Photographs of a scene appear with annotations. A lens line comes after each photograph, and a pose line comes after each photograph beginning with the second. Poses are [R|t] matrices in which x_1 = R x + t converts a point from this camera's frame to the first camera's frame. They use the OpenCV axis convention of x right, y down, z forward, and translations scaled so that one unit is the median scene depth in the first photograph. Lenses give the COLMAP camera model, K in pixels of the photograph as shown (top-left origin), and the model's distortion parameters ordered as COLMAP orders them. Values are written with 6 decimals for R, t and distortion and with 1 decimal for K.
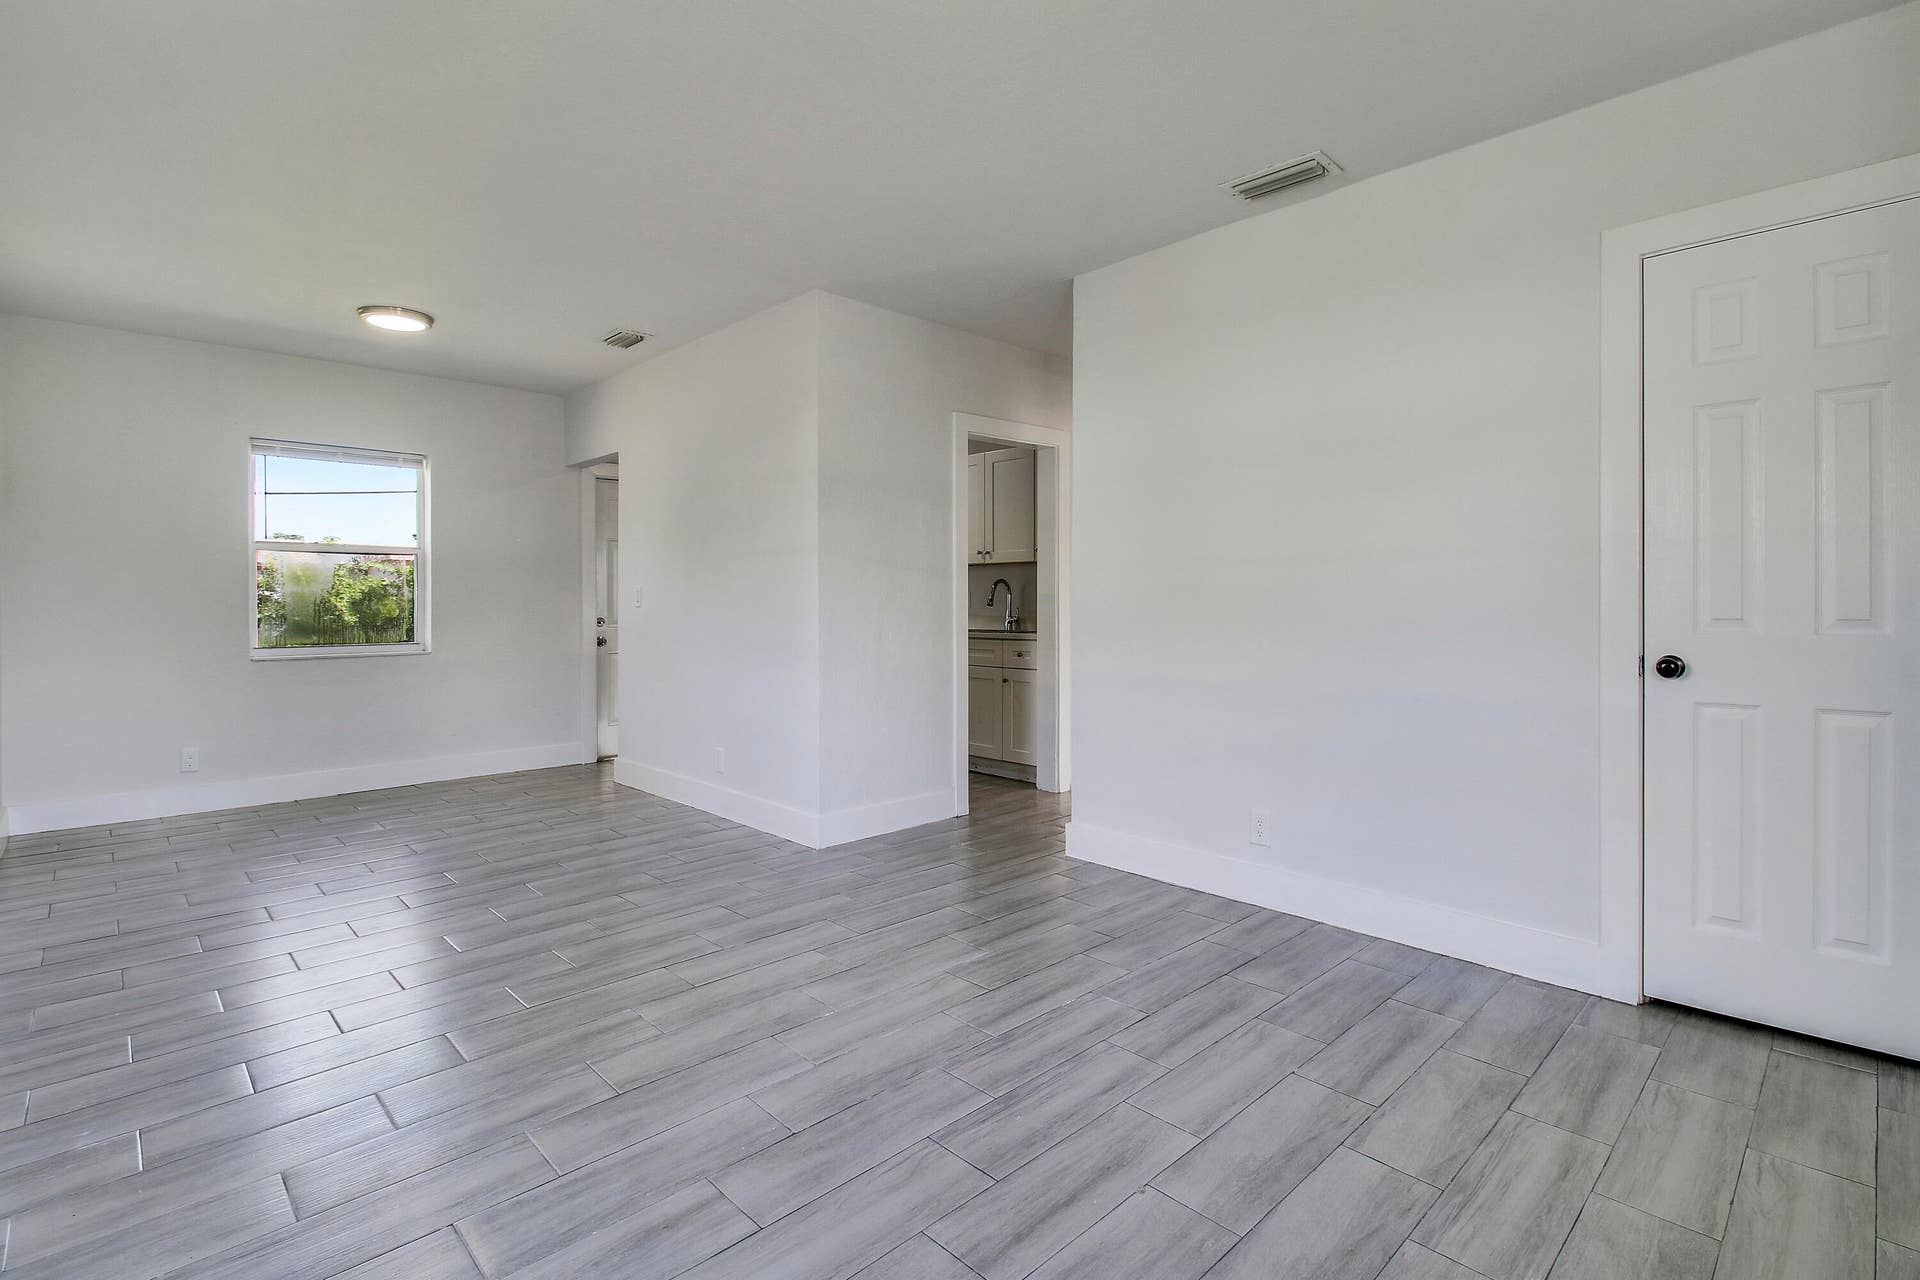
lens RADIAL K [[900.1, 0, 963.9], [0, 900.1, 611.4], [0, 0, 1]] dist [0.003306, 0.000419]
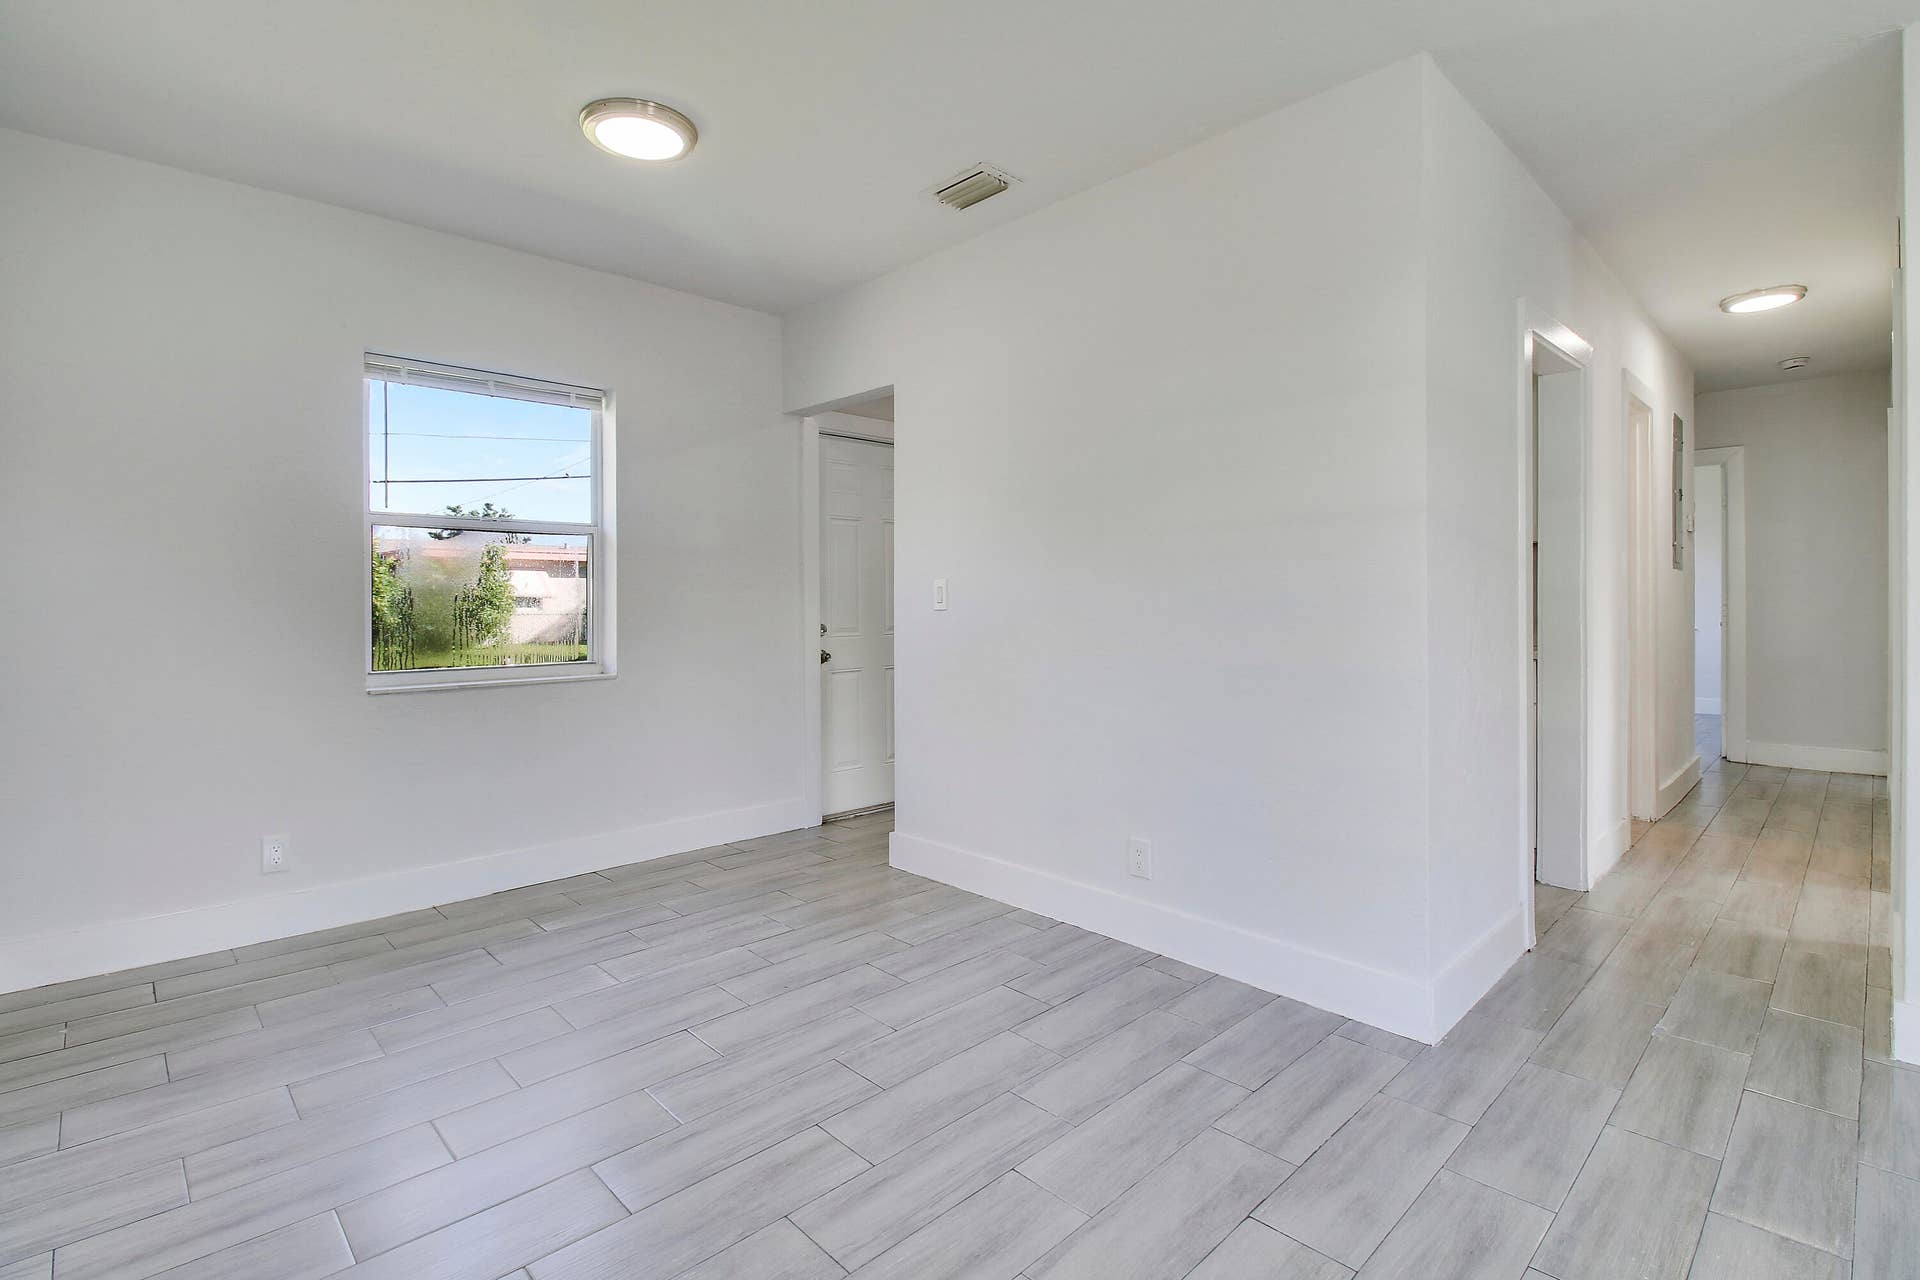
lens RADIAL K [[898.7, 0, 1011.0], [0, 898.7, 611.4], [0, 0, 1]] dist [-0.001292, -0.000524]
pose [[0.999727, -0.002361, 0.023243, -0.317882], [0.002302, 0.999994, 0.002569, -0.005983], [-0.023249, -0.002515, 0.999727, 0.319485]]
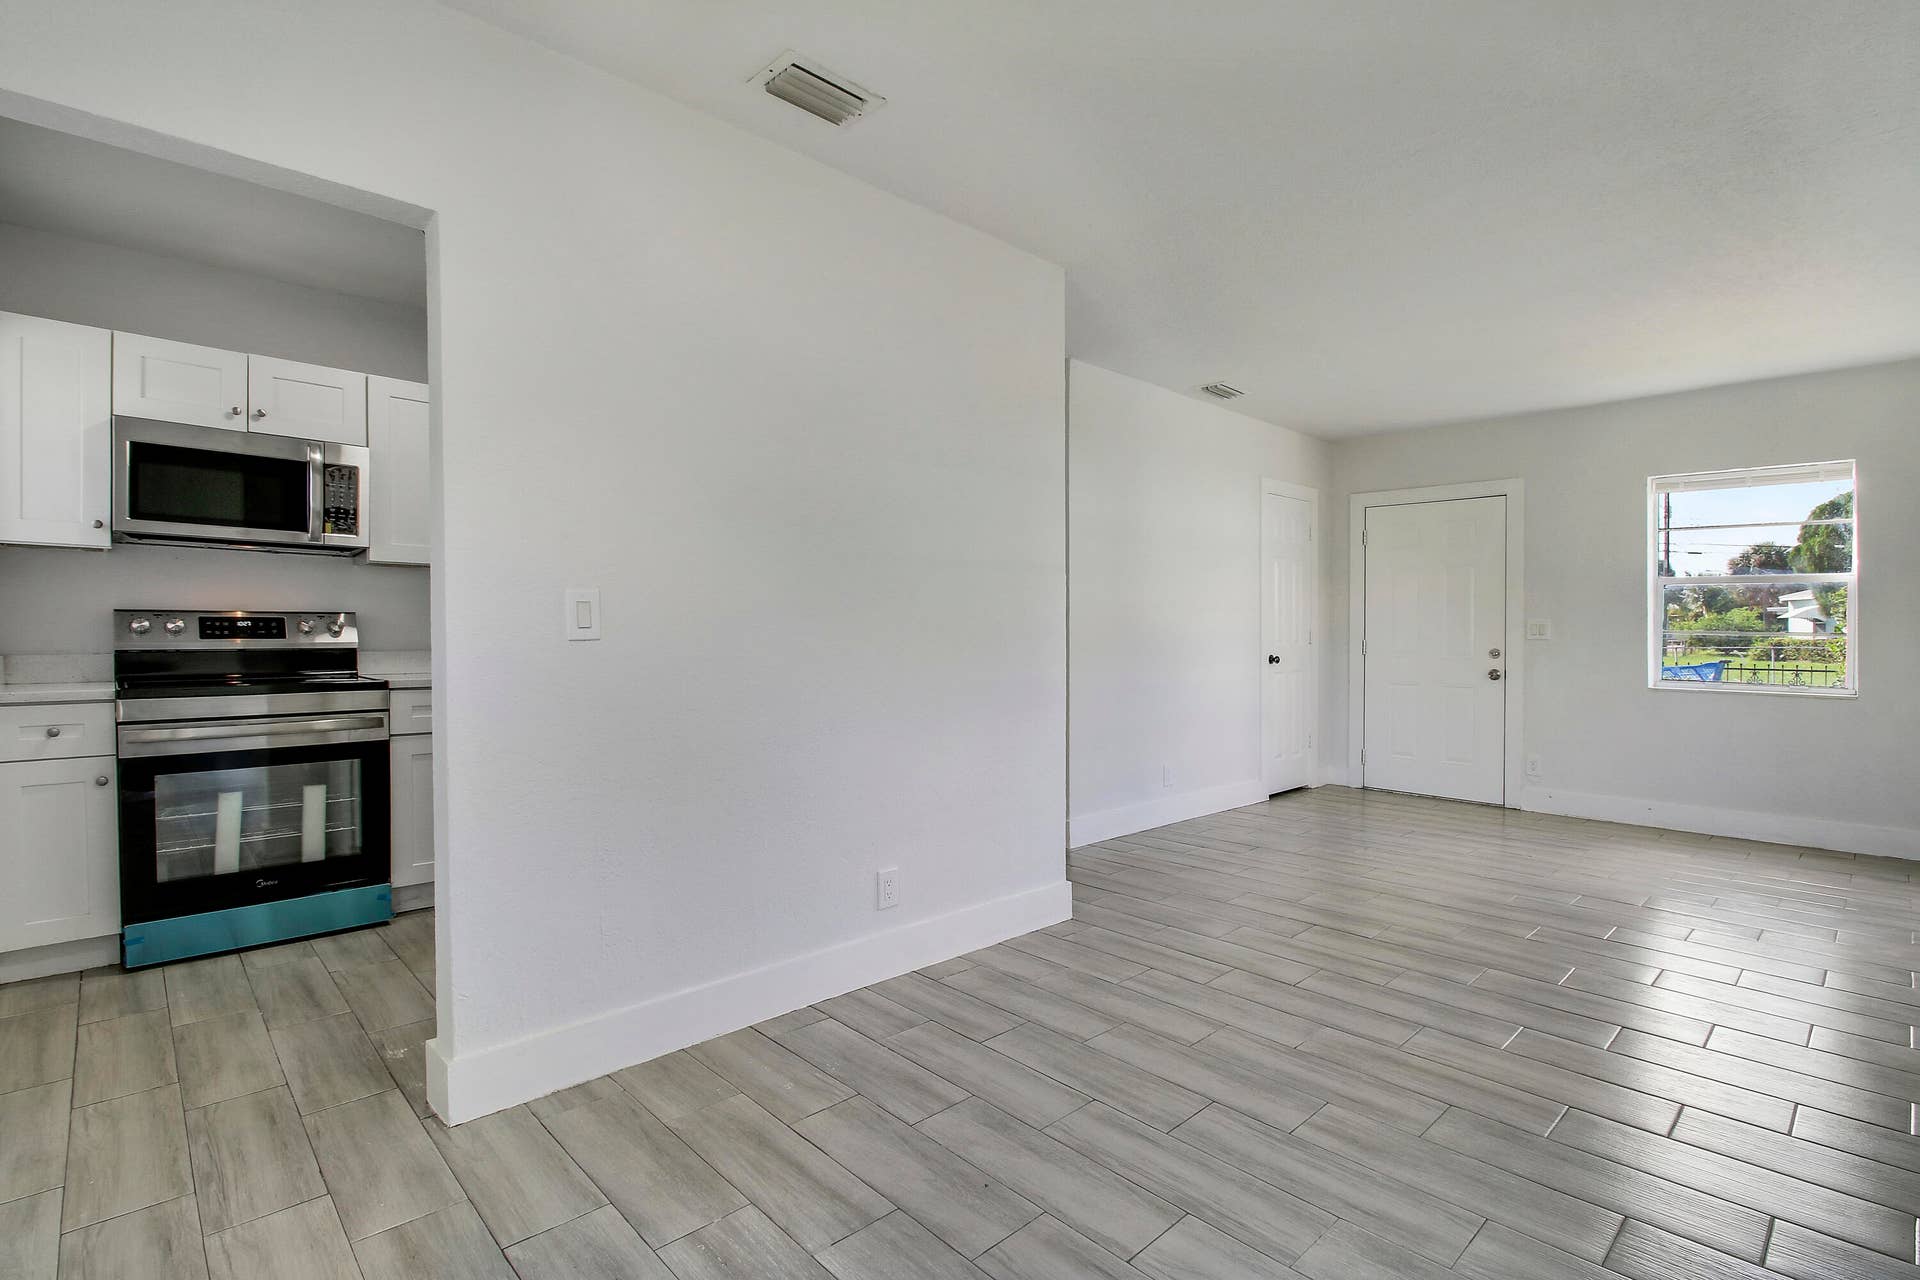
lens RADIAL K [[899.8, 0, 960.0], [0, 899.8, 640.0], [0, 0, 1]] dist [-0.003189, -0.001127]
pose [[0.012237, -0.015973, 0.999798, -0.750922], [-0.005080, 0.999858, 0.016037, -0.012473], [-0.999912, -0.005276, 0.012154, 0.799126]]
